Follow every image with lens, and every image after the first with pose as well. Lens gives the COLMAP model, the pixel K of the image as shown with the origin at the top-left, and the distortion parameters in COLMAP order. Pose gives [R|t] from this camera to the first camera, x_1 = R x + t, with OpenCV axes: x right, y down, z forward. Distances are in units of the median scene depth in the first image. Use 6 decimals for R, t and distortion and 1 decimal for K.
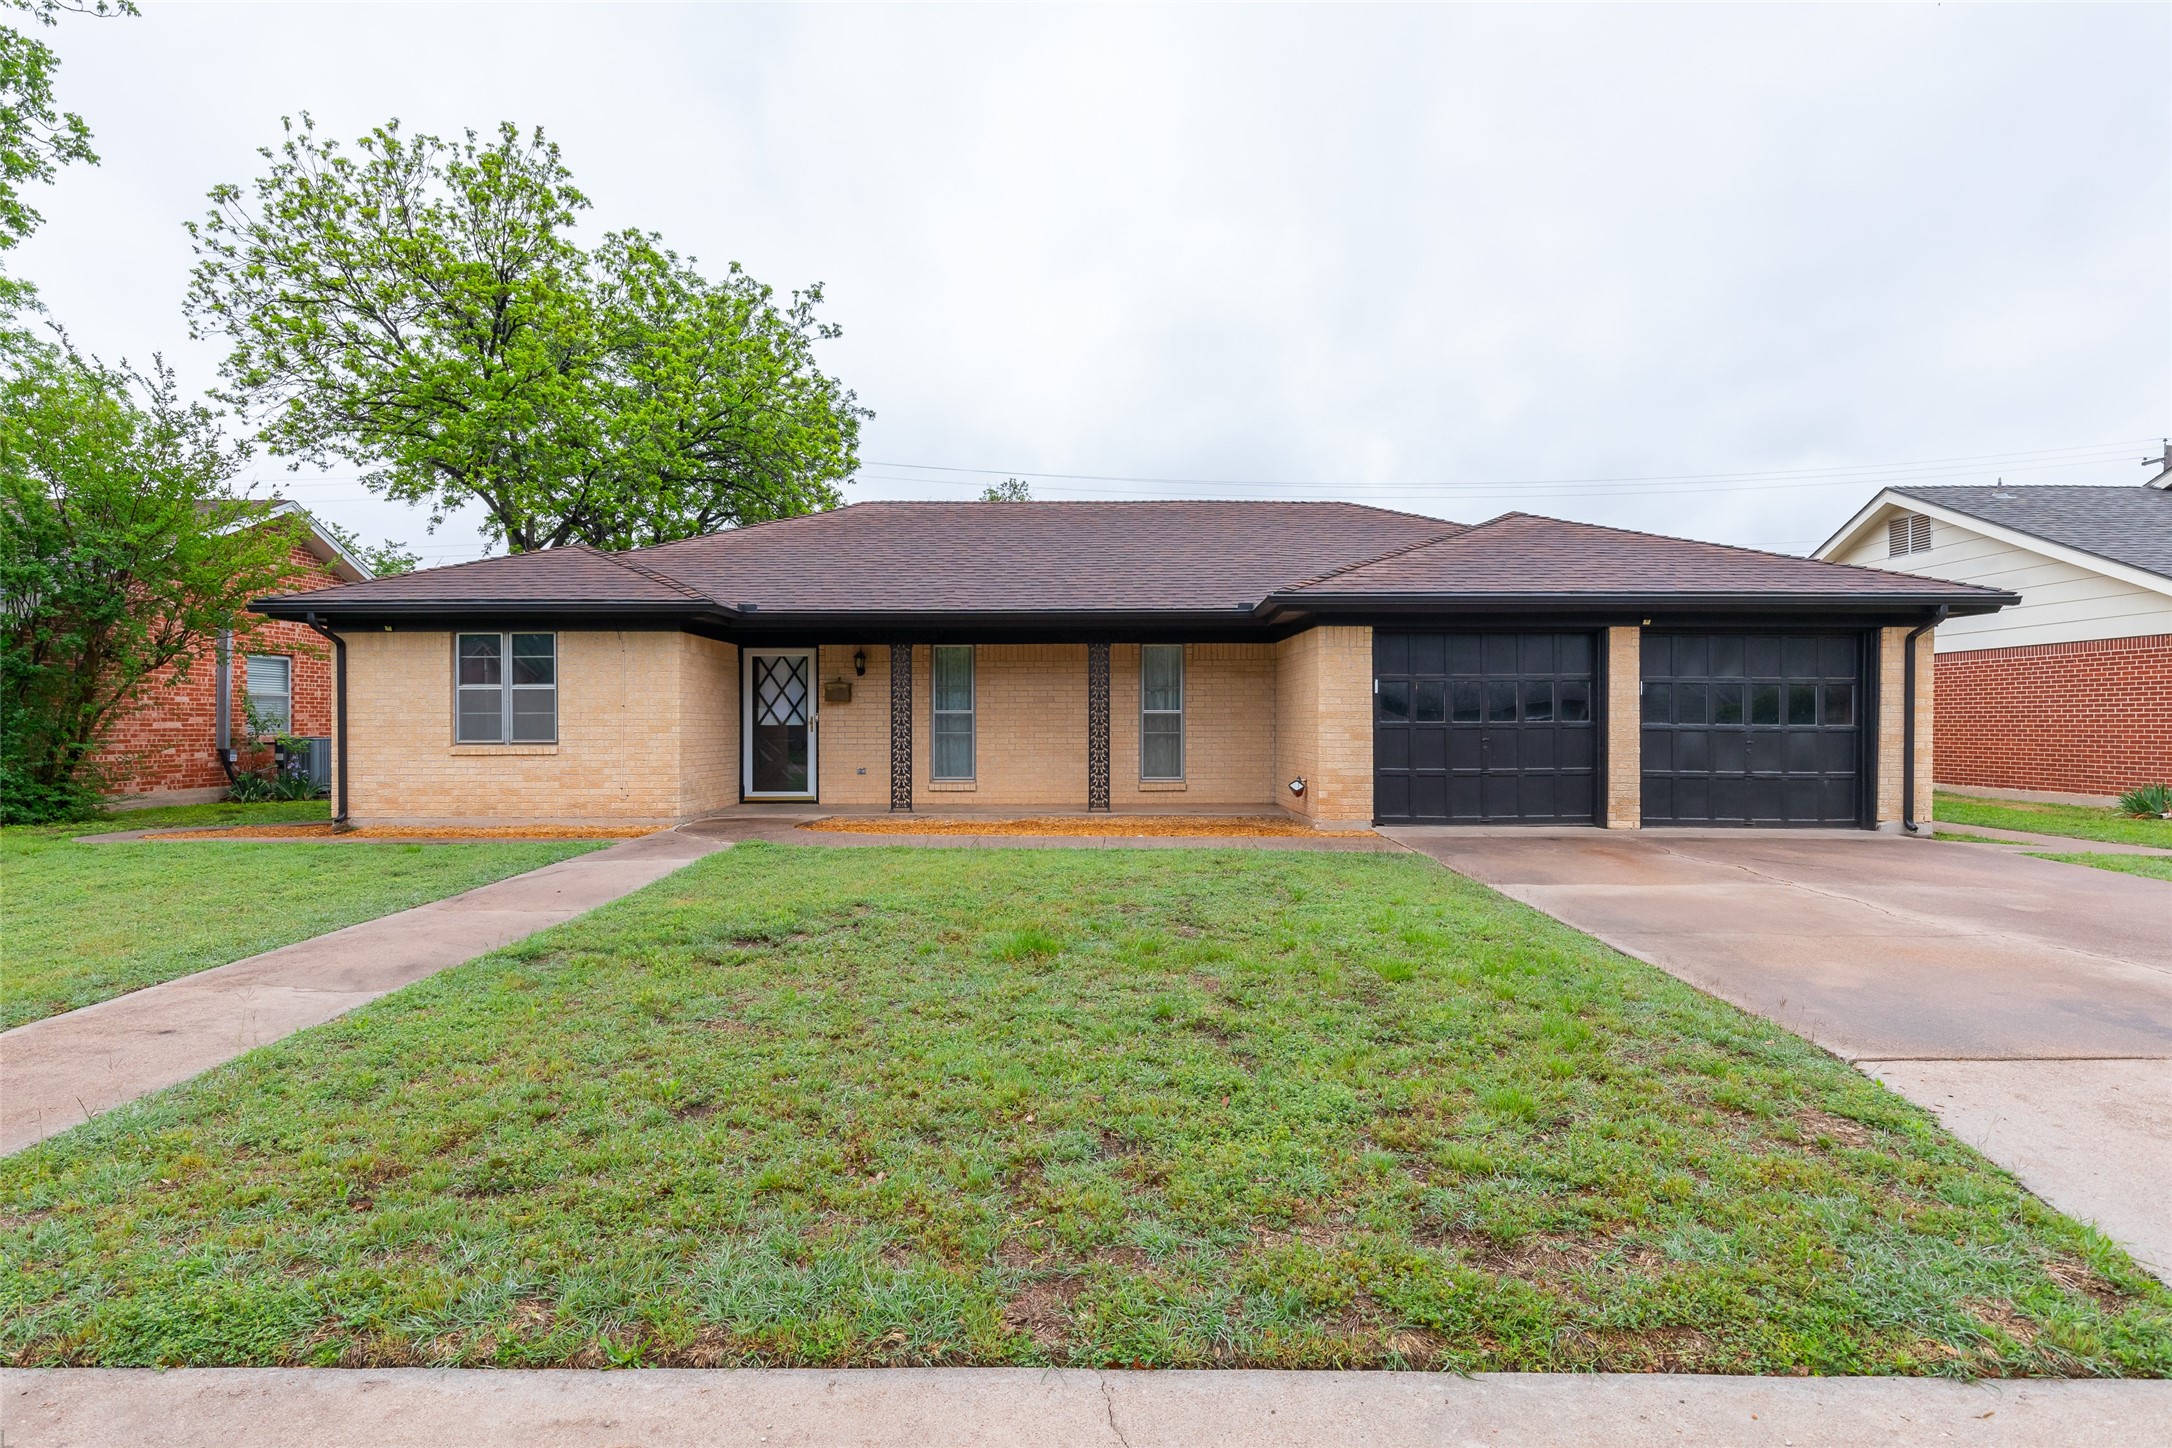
lens RADIAL K [[1240.8, 0, 1084.0], [0, 1240.8, 718.4], [0, 0, 1]] dist [-0.007525, -0.000746]
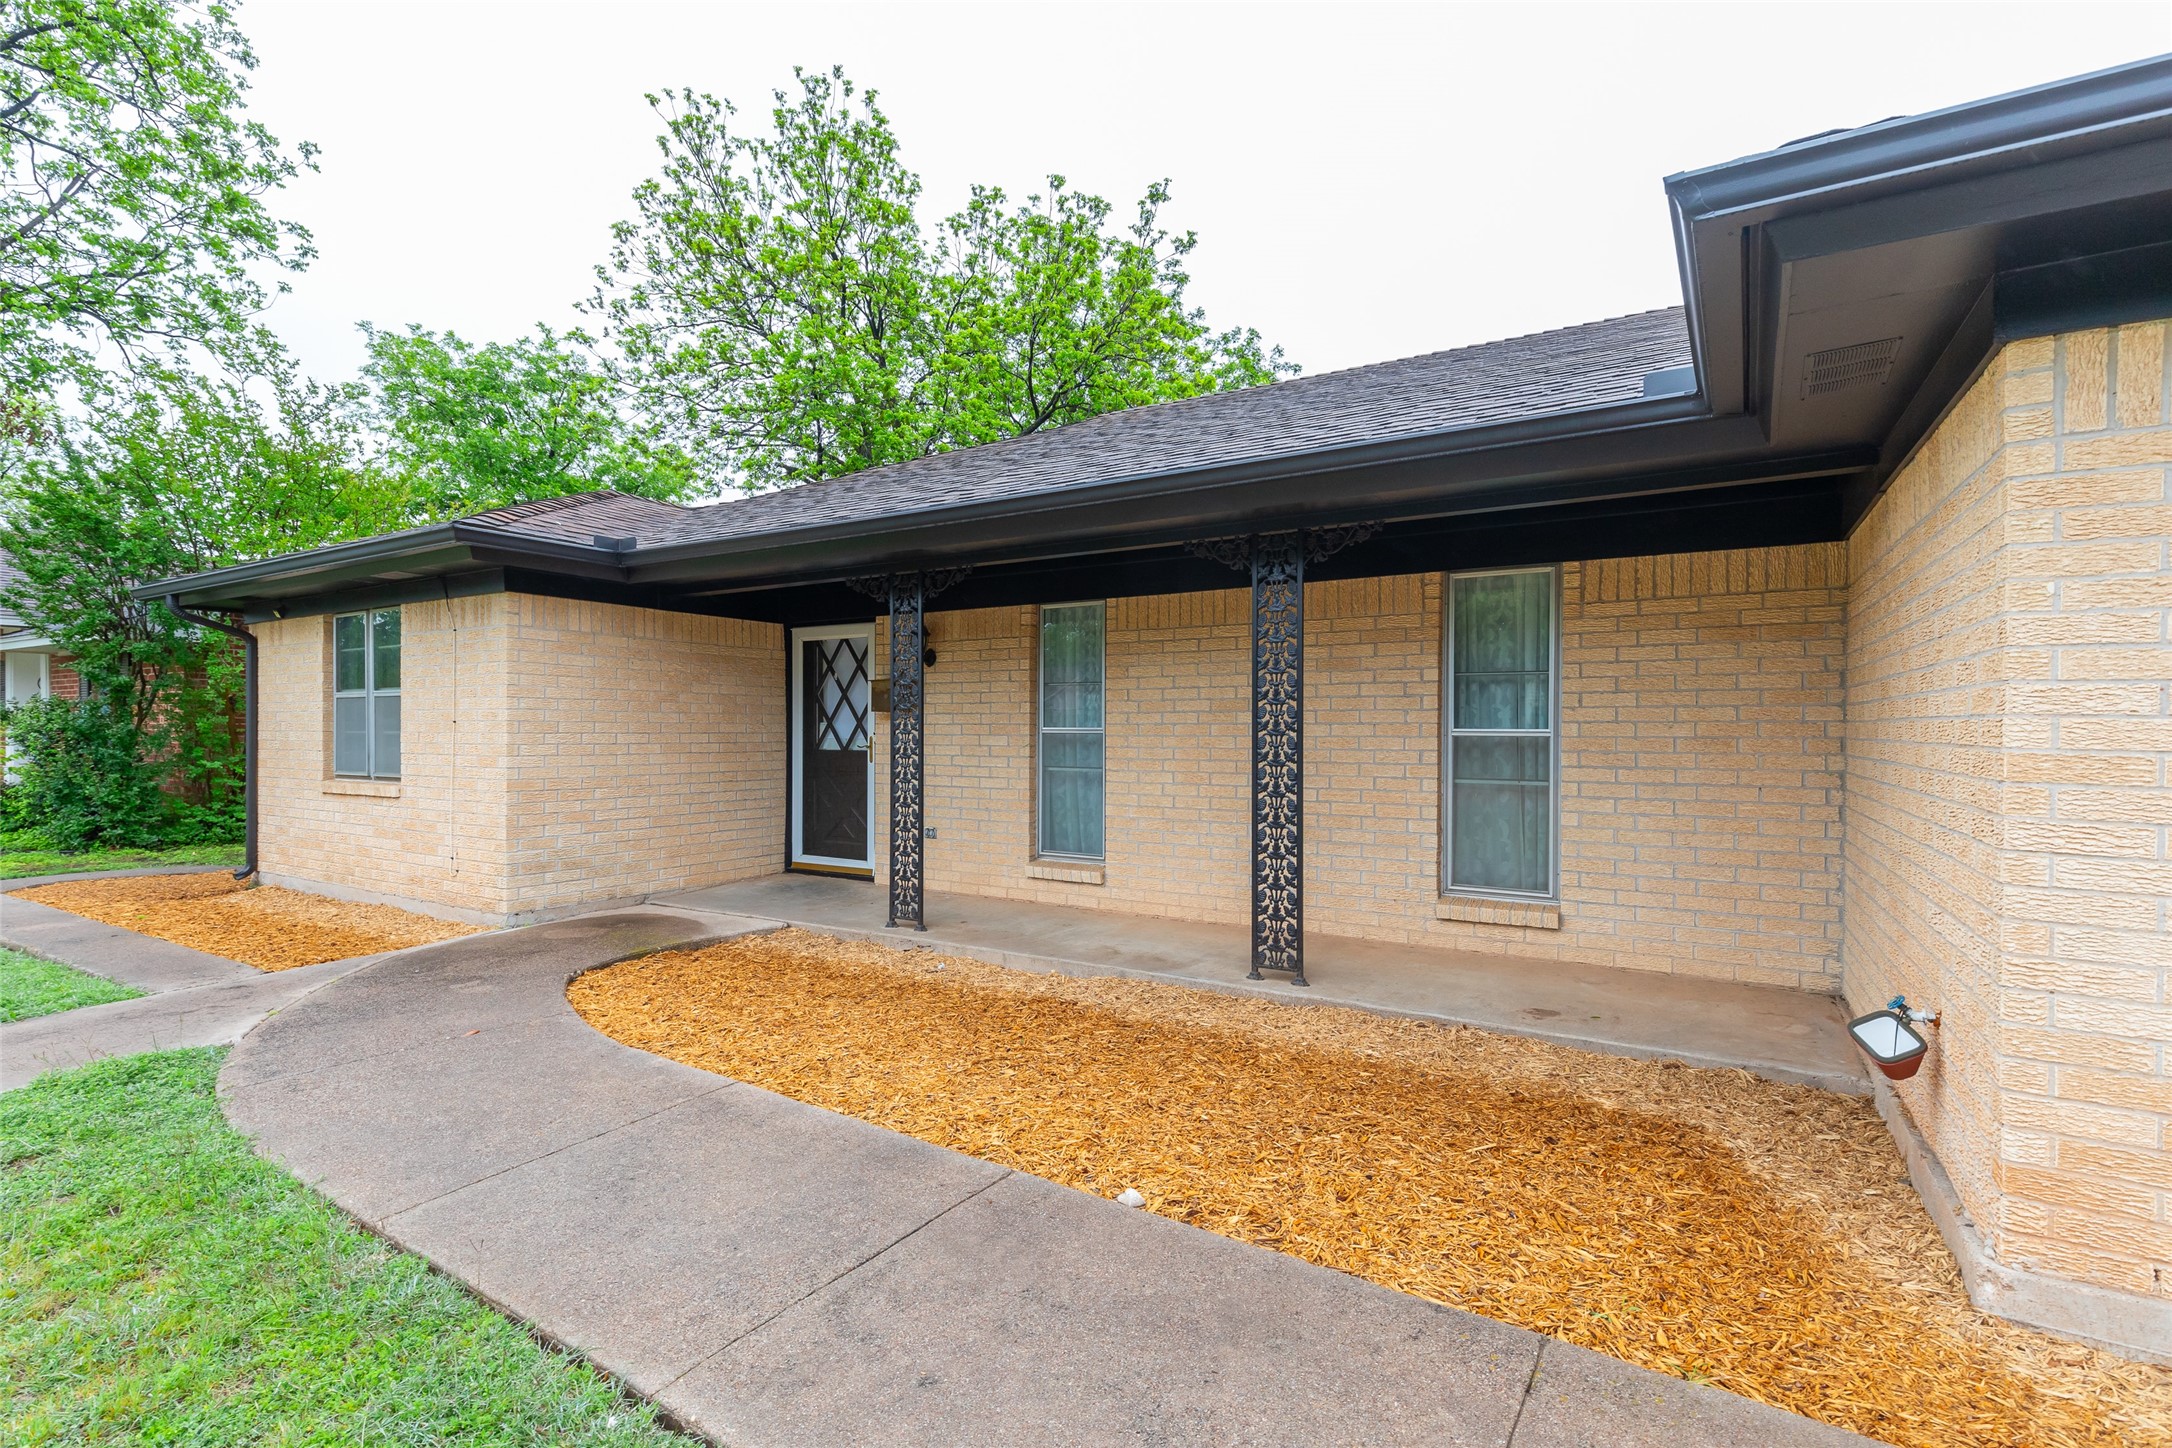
lens RADIAL K [[974.9, 0, 1091.2], [0, 974.9, 726.3], [0, 0, 1]] dist [0.008491, -0.000554]
pose [[0.841995, 0.003298, -0.539476, 0.126333], [-0.000351, 0.999984, 0.005566, -0.009194], [0.539486, -0.004497, 0.841983, 0.659399]]
